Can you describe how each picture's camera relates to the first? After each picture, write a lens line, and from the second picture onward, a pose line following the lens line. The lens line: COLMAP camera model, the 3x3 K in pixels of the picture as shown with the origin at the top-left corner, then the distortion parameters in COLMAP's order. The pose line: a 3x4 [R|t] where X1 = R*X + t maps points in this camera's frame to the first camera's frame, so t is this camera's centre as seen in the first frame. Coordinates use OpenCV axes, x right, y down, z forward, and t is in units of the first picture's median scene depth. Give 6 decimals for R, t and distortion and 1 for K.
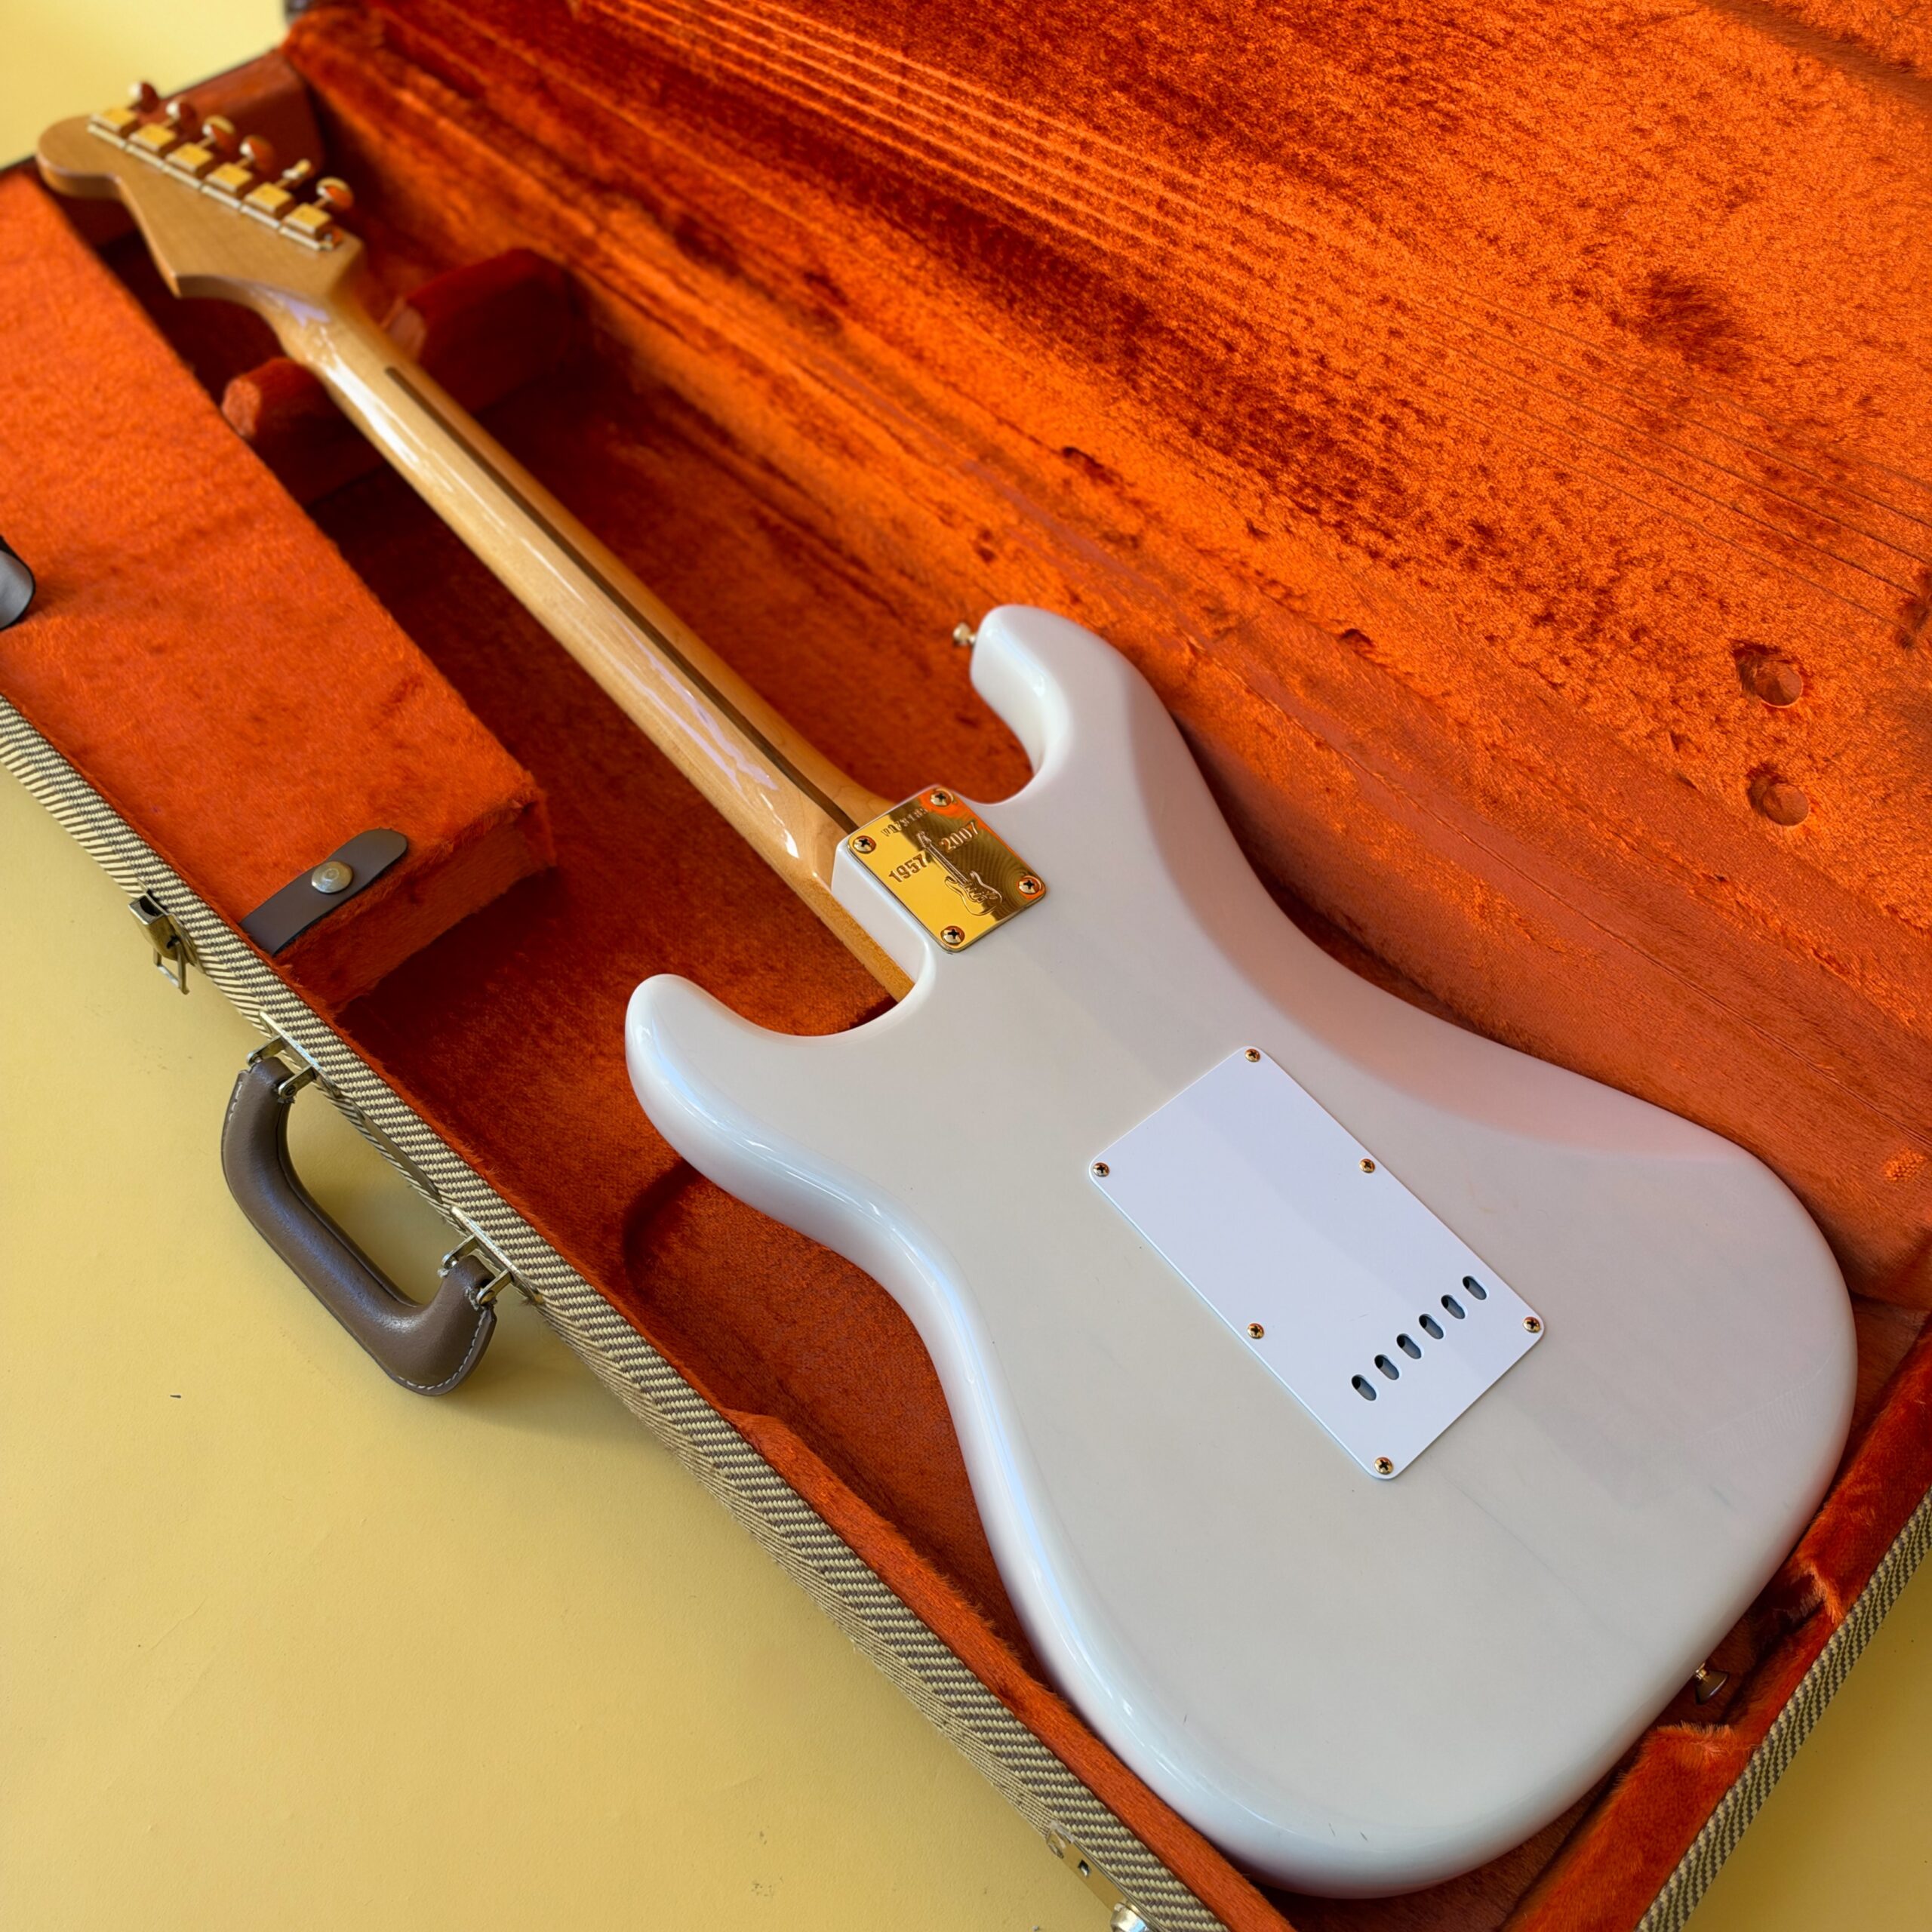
lens RADIAL K [[1864.3, 0, 971.8], [0, 1864.3, 973.1], [0, 0, 1]] dist [0.084975, -0.235280]
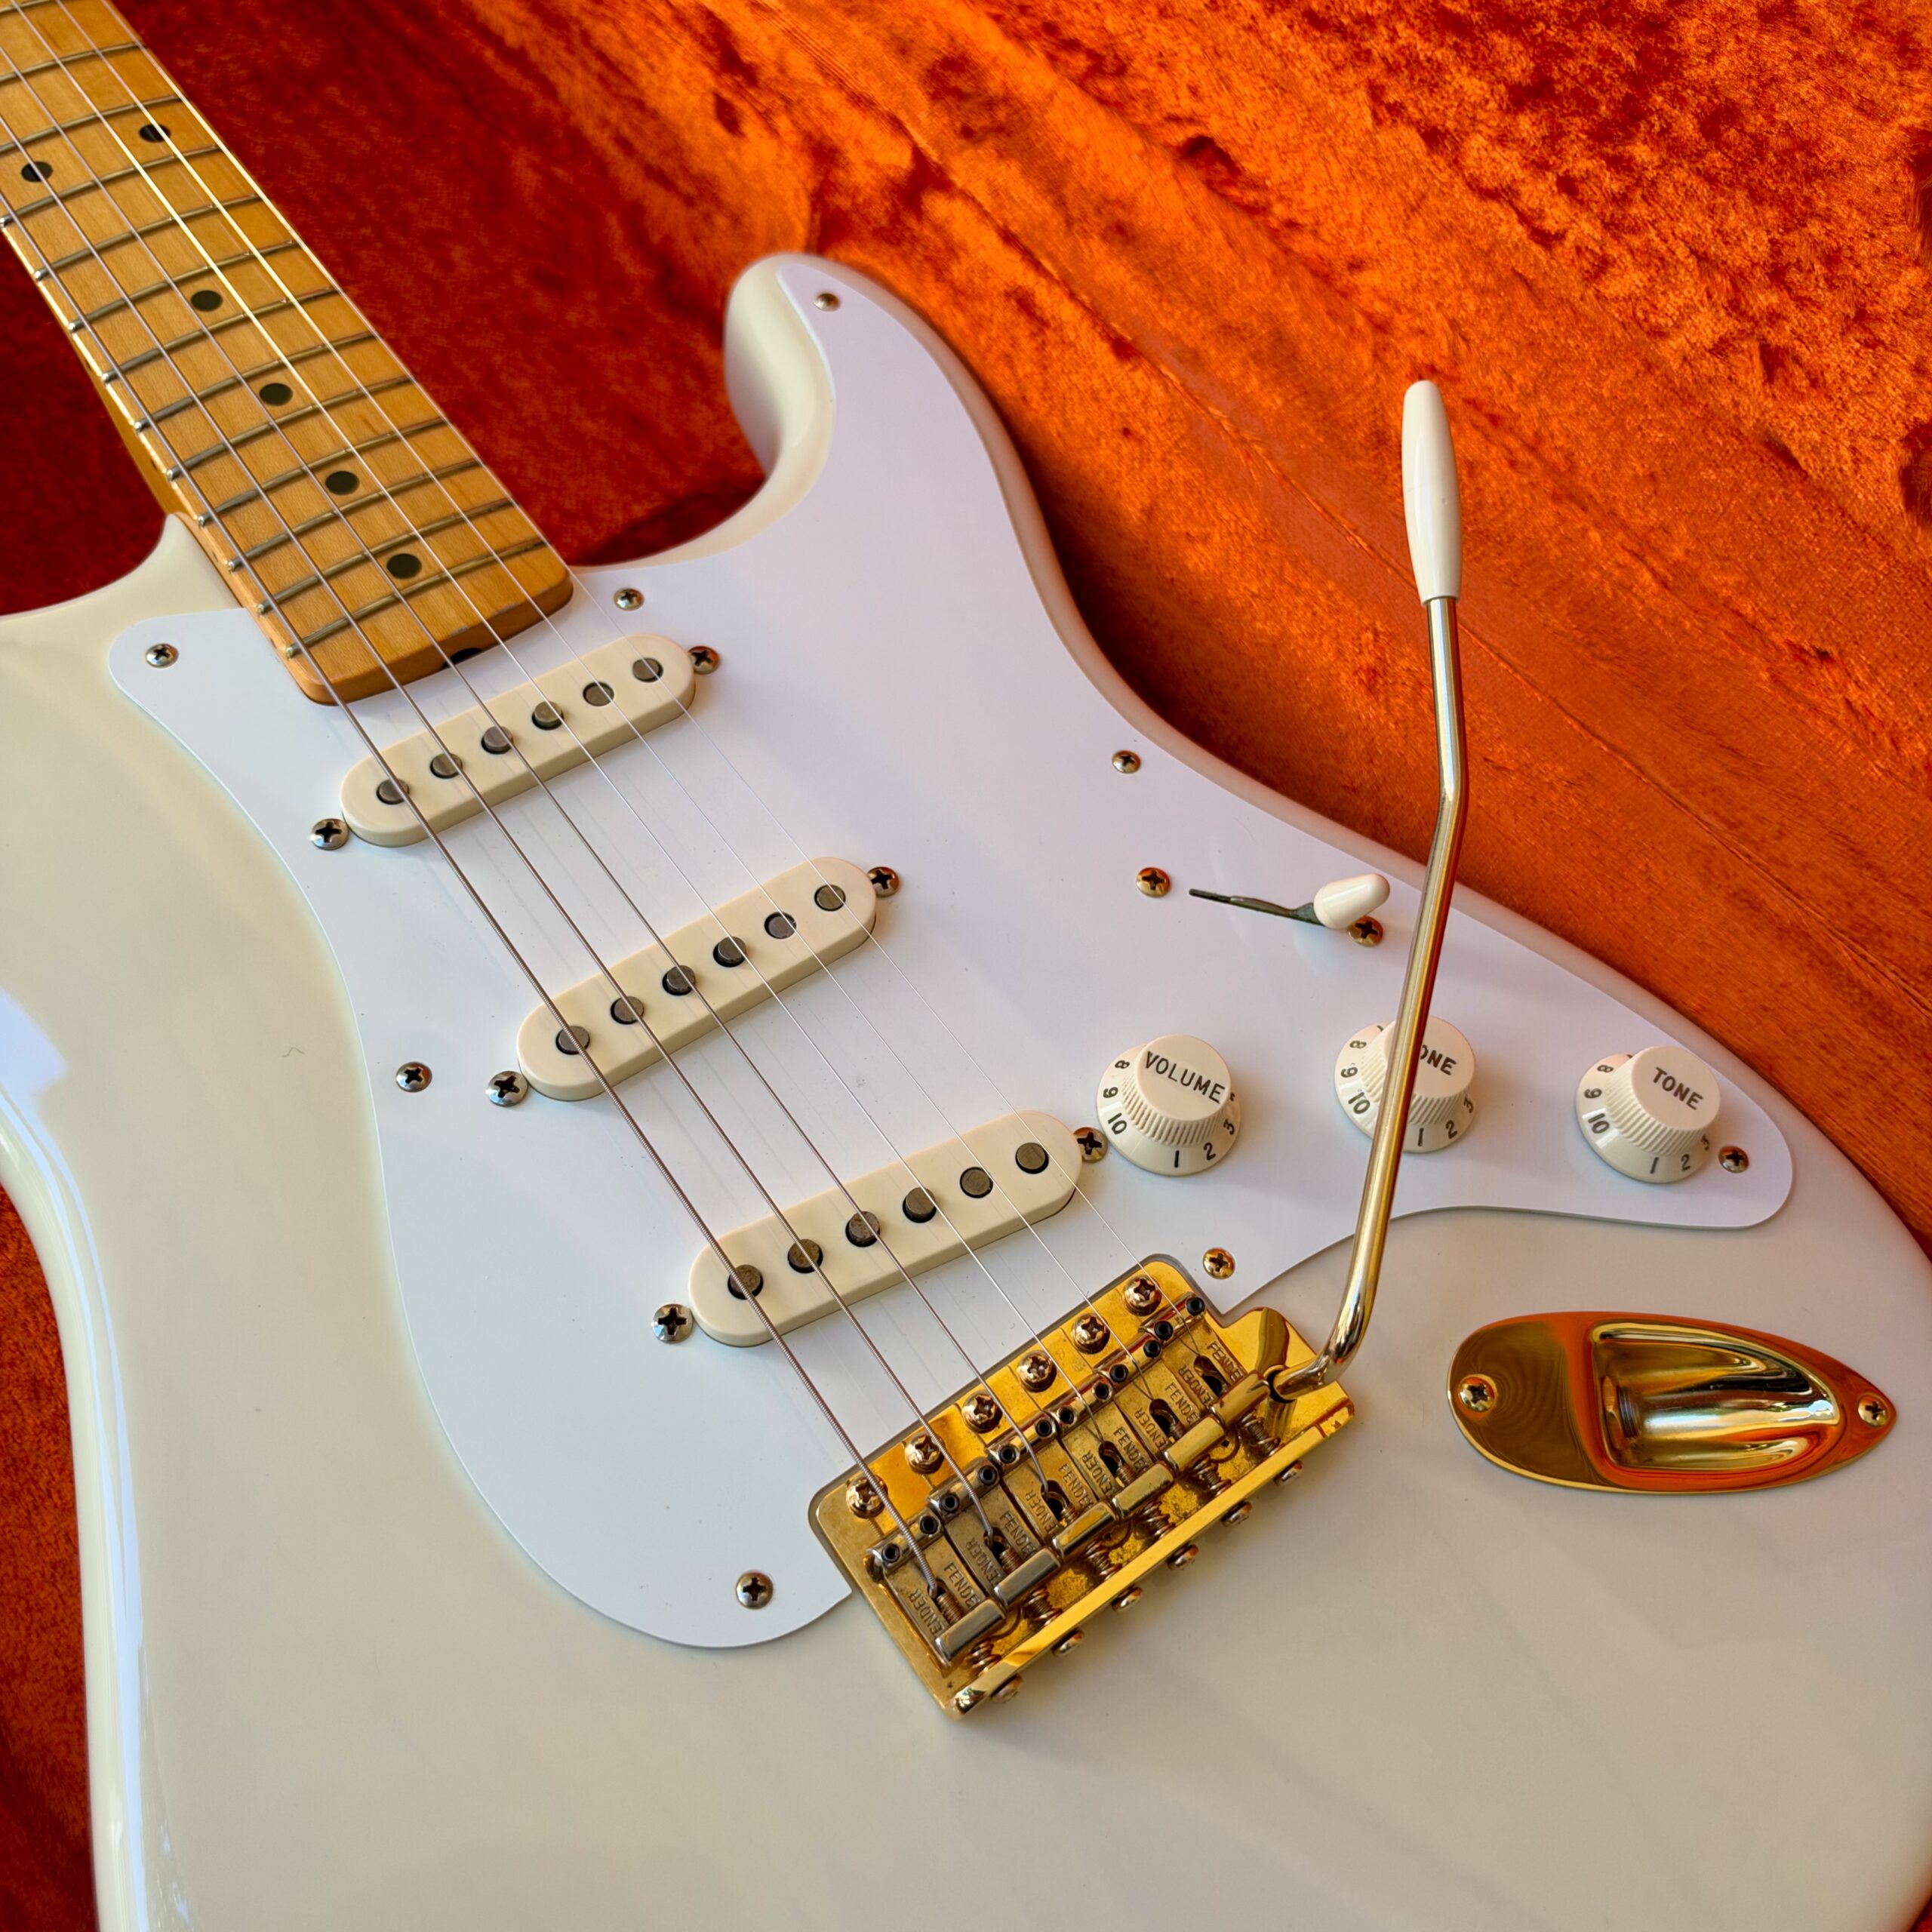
lens RADIAL K [[1886.3, 0, 1028.8], [0, 1886.3, 928.8], [0, 0, 1]] dist [-0.004018, -0.065353]
pose [[0.996654, 0.080913, 0.011604, 0.188573], [-0.081683, 0.991212, 0.104055, -0.011606], [-0.003083, -0.104654, 0.994504, 0.498104]]
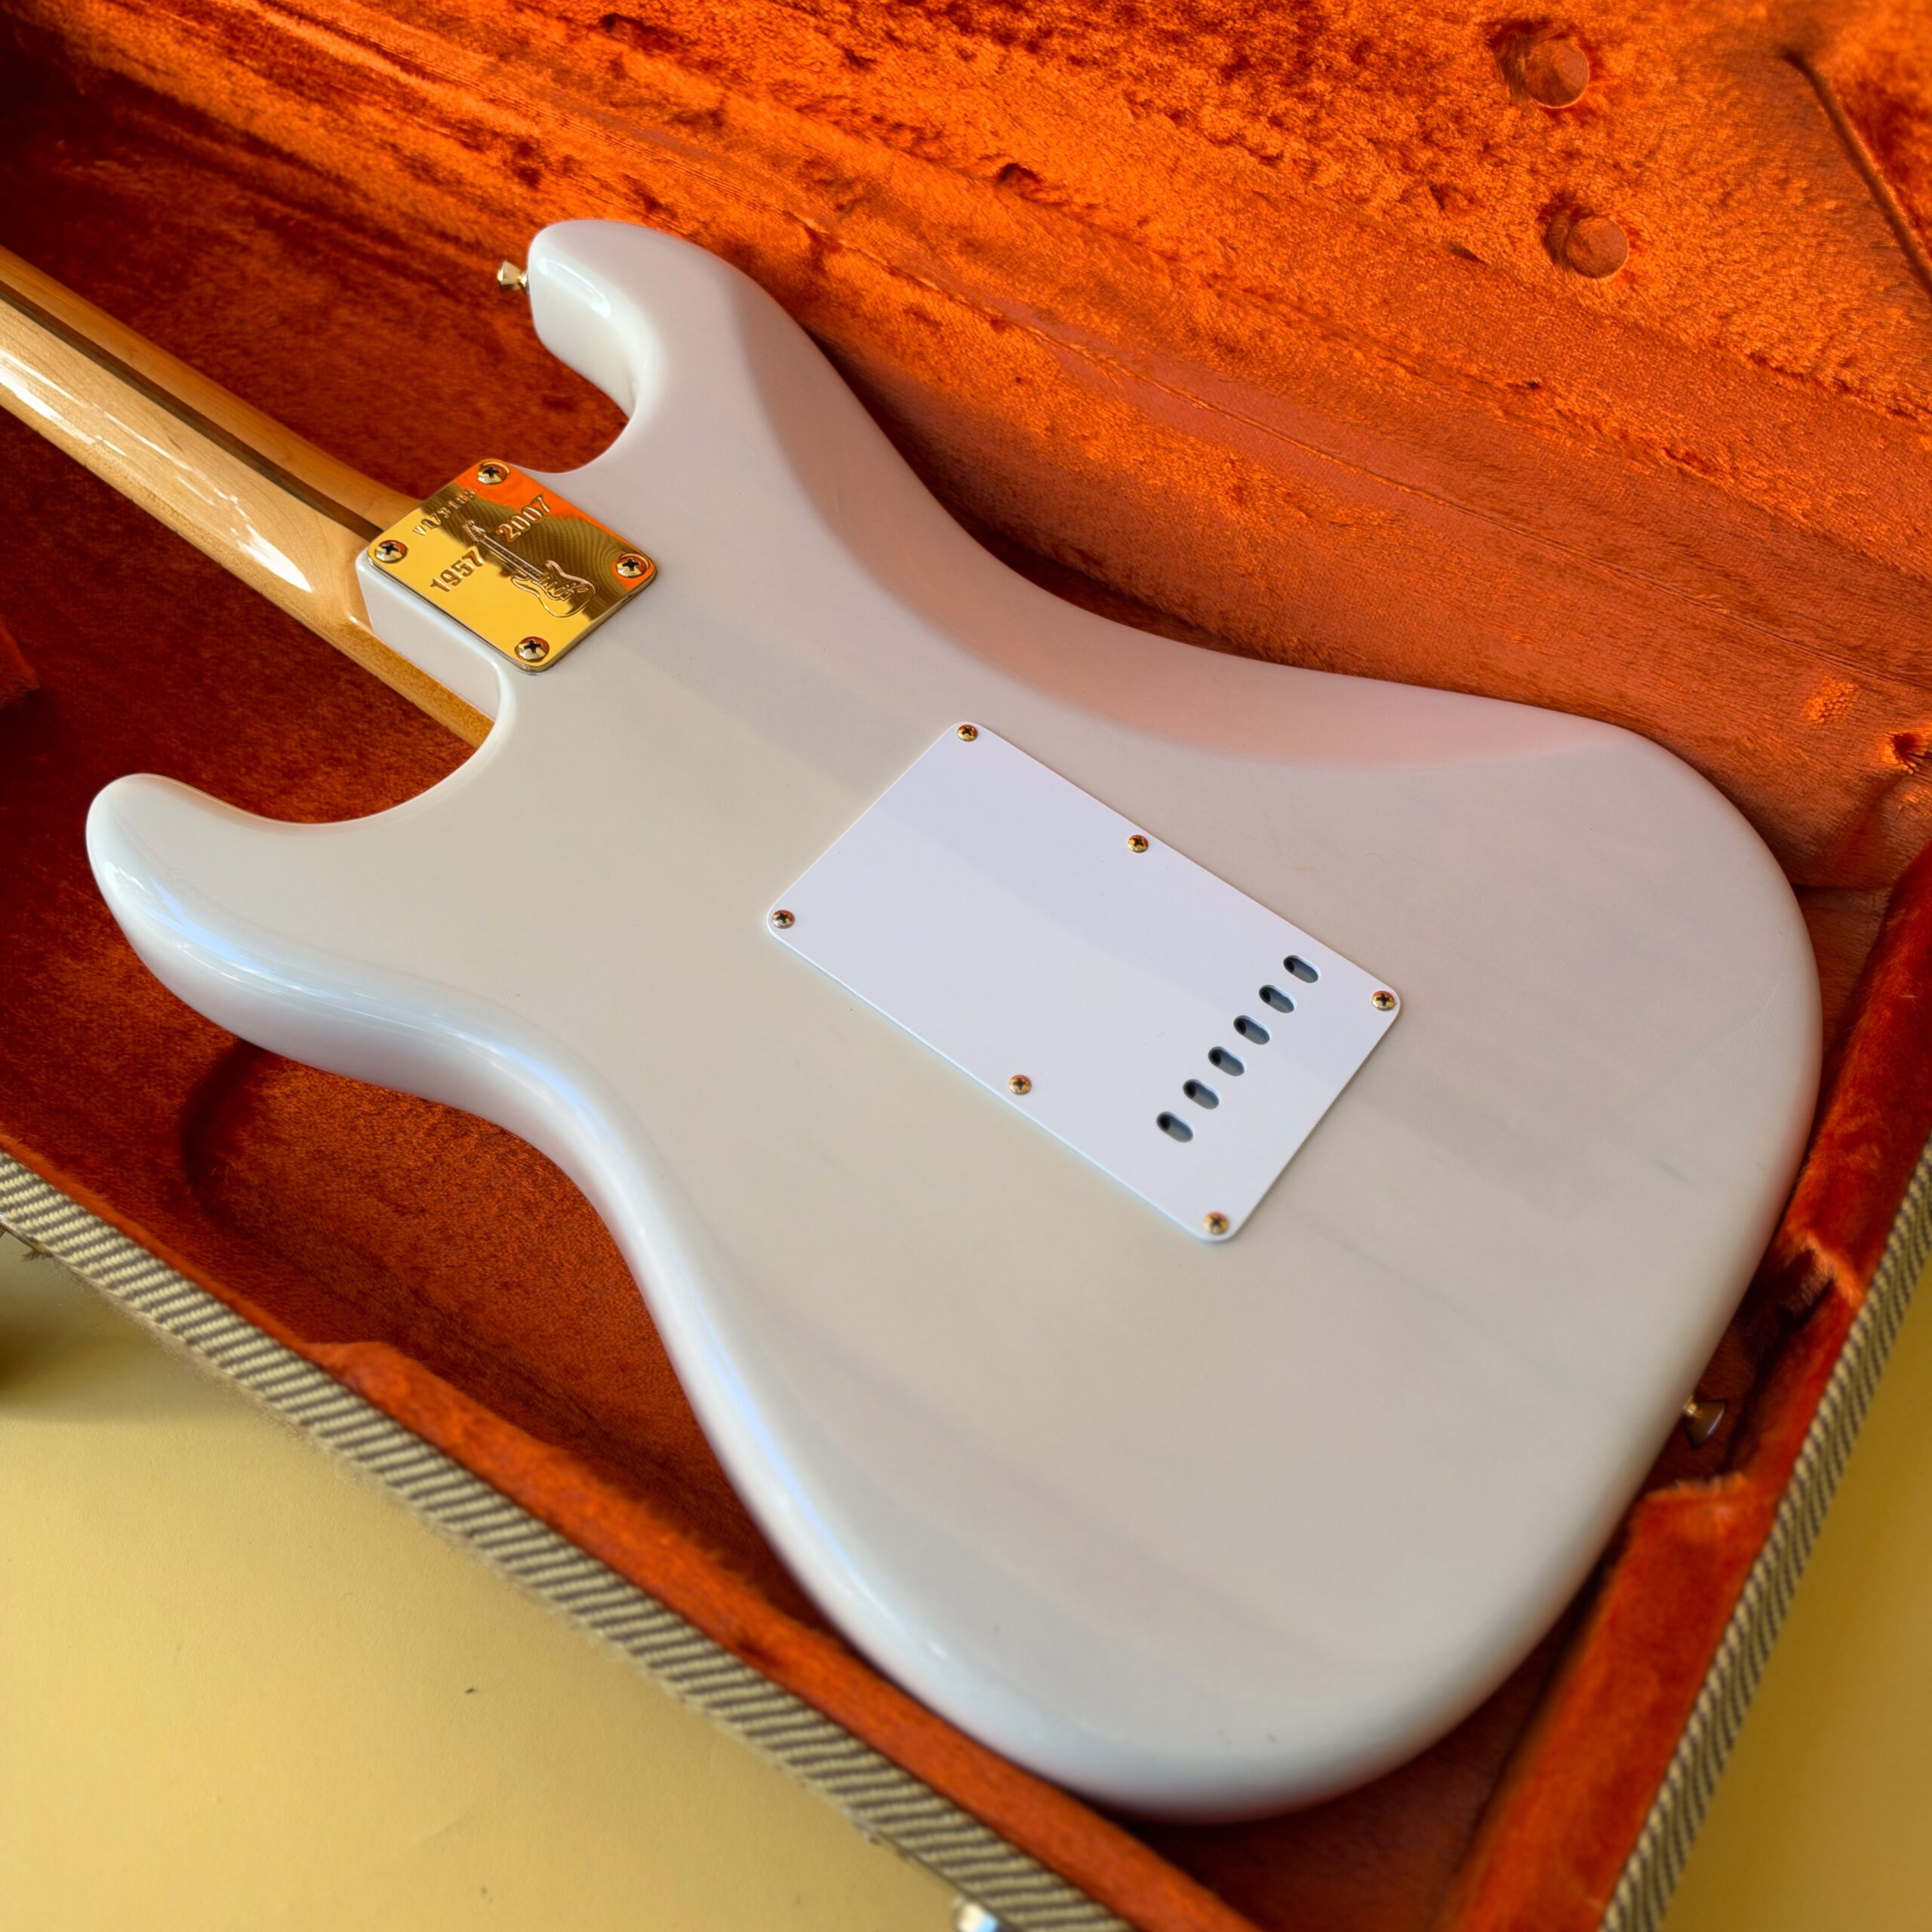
lens RADIAL K [[1885.8, 0, 969.4], [0, 1885.8, 966.2], [0, 0, 1]] dist [0.074672, -0.197143]
pose [[0.978128, -0.202150, 0.048994, 0.097067], [0.198107, 0.977170, 0.076767, 0.078771], [-0.063394, -0.065382, 0.995845, 0.249801]]
